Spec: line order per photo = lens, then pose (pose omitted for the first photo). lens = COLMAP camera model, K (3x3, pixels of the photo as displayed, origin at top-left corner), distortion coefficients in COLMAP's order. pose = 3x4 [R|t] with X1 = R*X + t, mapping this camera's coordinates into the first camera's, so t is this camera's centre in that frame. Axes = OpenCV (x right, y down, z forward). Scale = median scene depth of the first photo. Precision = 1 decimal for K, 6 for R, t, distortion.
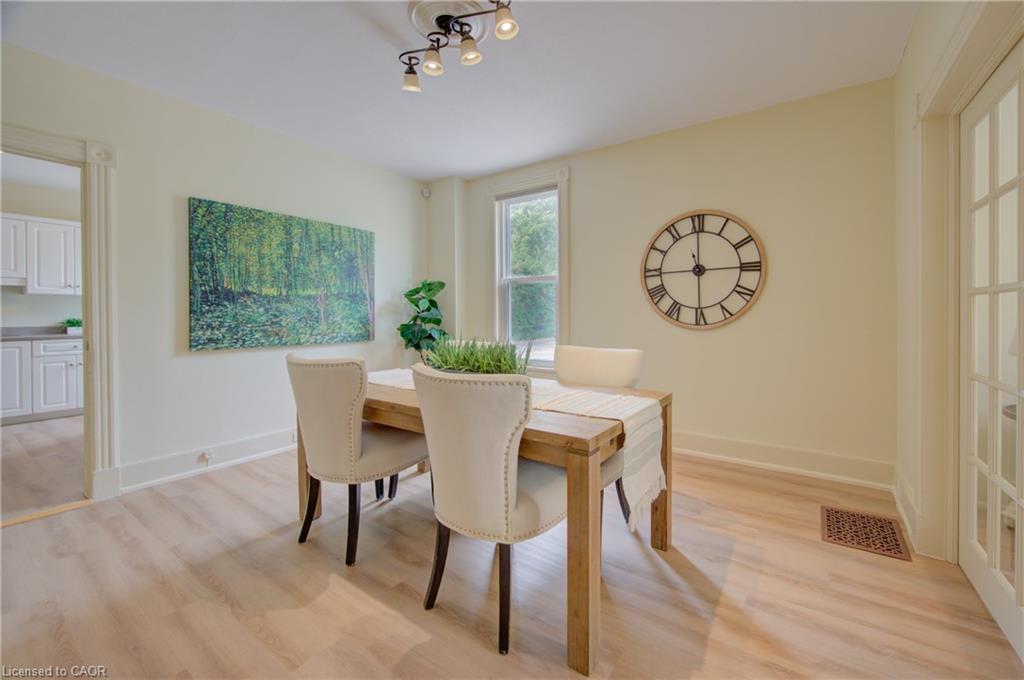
lens RADIAL K [[409.3, 0, 546.3], [0, 409.3, 317.9], [0, 0, 1]] dist [-0.006089, -0.000058]
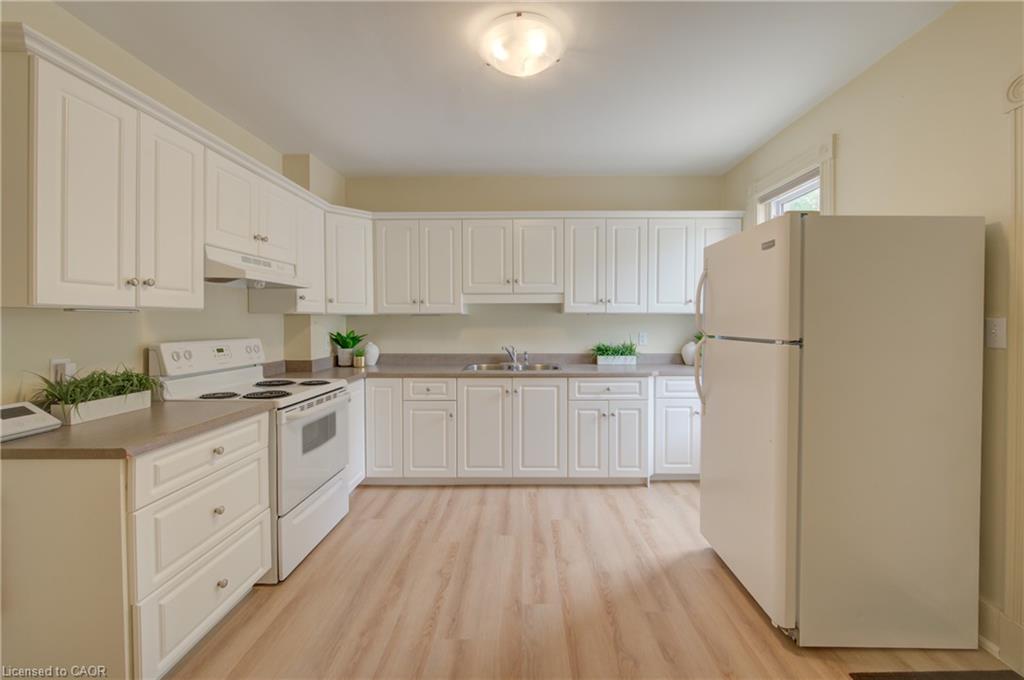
lens RADIAL K [[409.3, 0, 519.9], [0, 409.3, 324.9], [0, 0, 1]] dist [-0.006089, -0.000058]
pose [[0.531846, 0.004392, -0.846830, -0.955116], [-0.008145, 0.999967, 0.000070, -0.052771], [0.846802, 0.006860, 0.531864, 0.736977]]
